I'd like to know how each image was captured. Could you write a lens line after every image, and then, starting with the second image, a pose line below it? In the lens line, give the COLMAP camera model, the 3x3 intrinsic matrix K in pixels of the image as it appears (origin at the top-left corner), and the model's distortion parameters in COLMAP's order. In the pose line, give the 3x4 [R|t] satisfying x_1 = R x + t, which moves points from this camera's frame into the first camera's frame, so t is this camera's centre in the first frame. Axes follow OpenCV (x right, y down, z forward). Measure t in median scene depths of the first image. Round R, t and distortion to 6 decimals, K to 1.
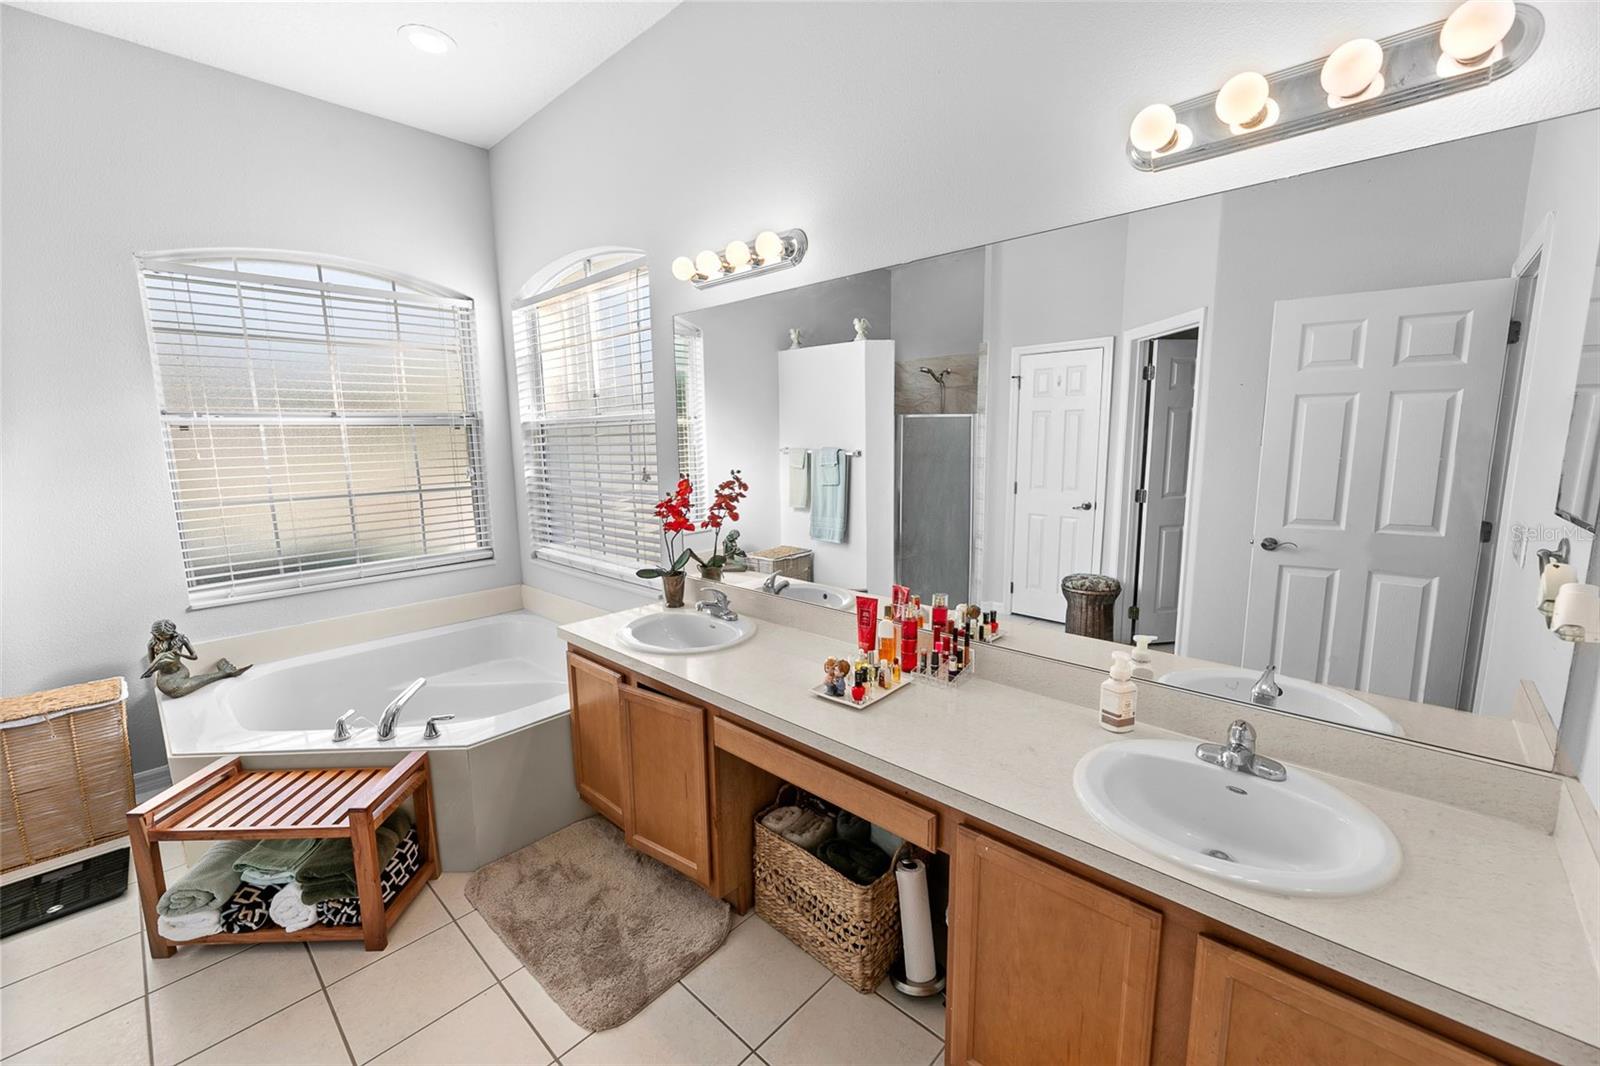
lens RADIAL K [[636.9, 0, 796.8], [0, 636.9, 530.9], [0, 0, 1]] dist [-0.000742, 0.000491]
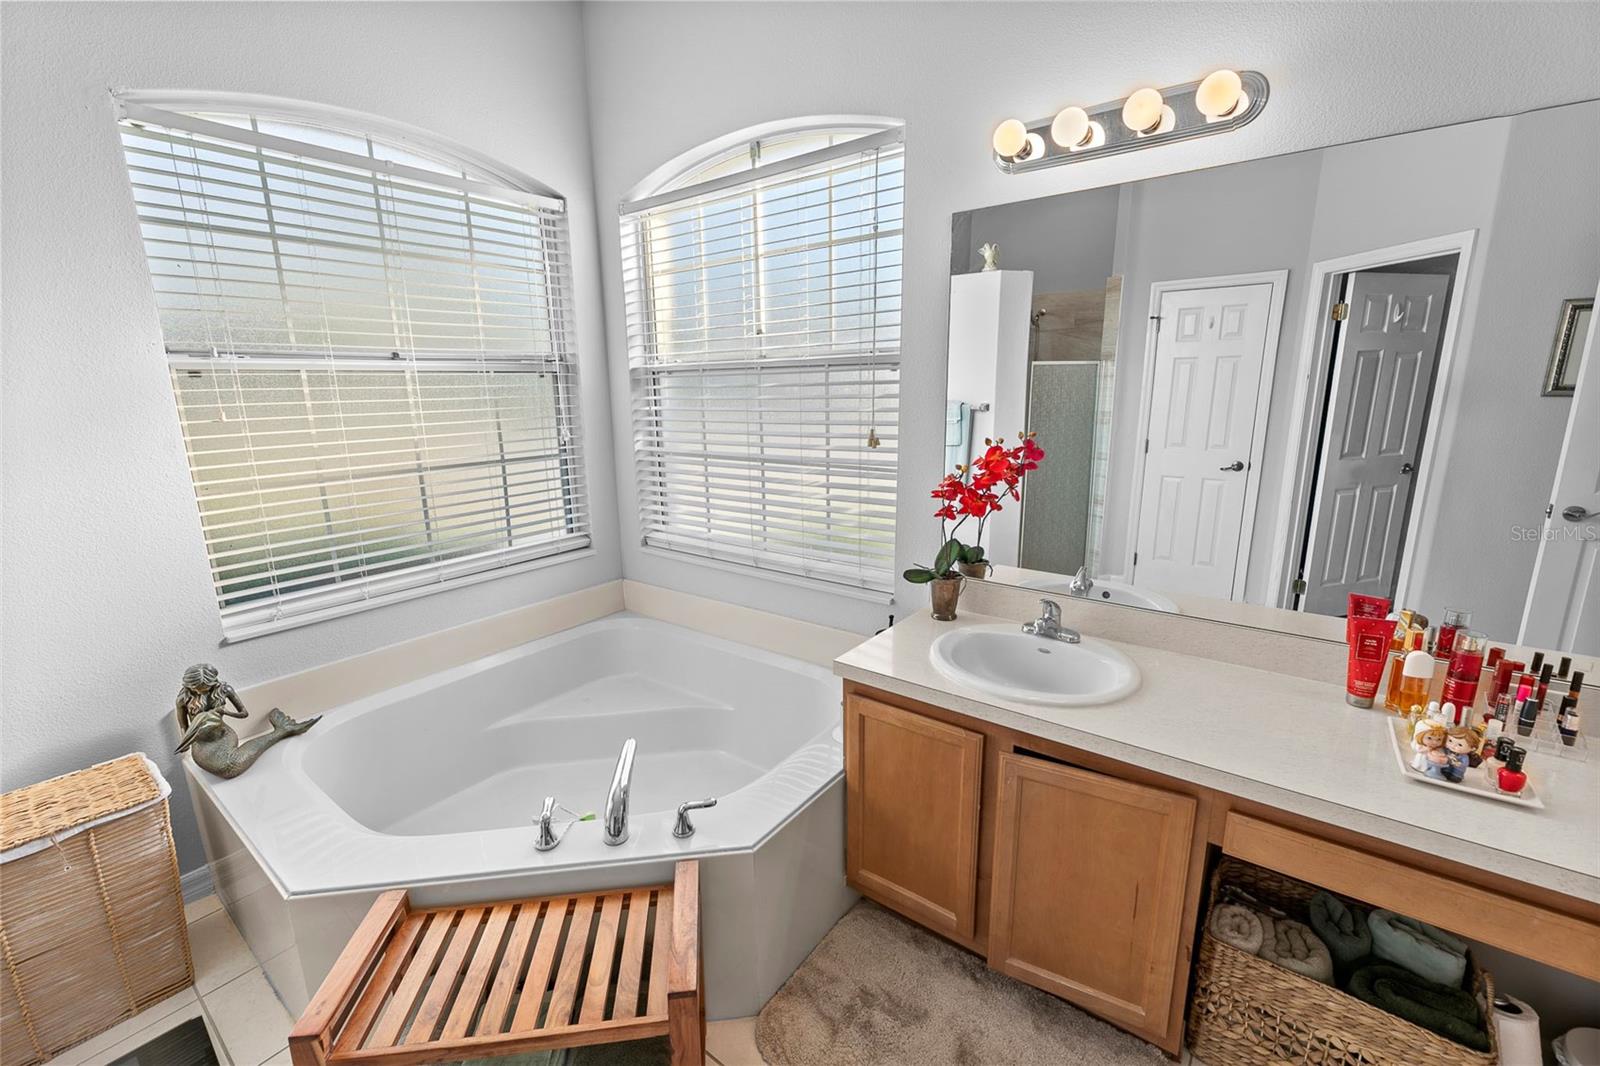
lens RADIAL K [[657.8, 0, 791.0], [0, 657.8, 529.3], [0, 0, 1]] dist [-0.003901, 0.000648]
pose [[0.995130, -0.022135, 0.096059, -0.410197], [0.016040, 0.997836, 0.063760, -0.033595], [-0.097262, -0.061909, 0.993331, 0.247205]]
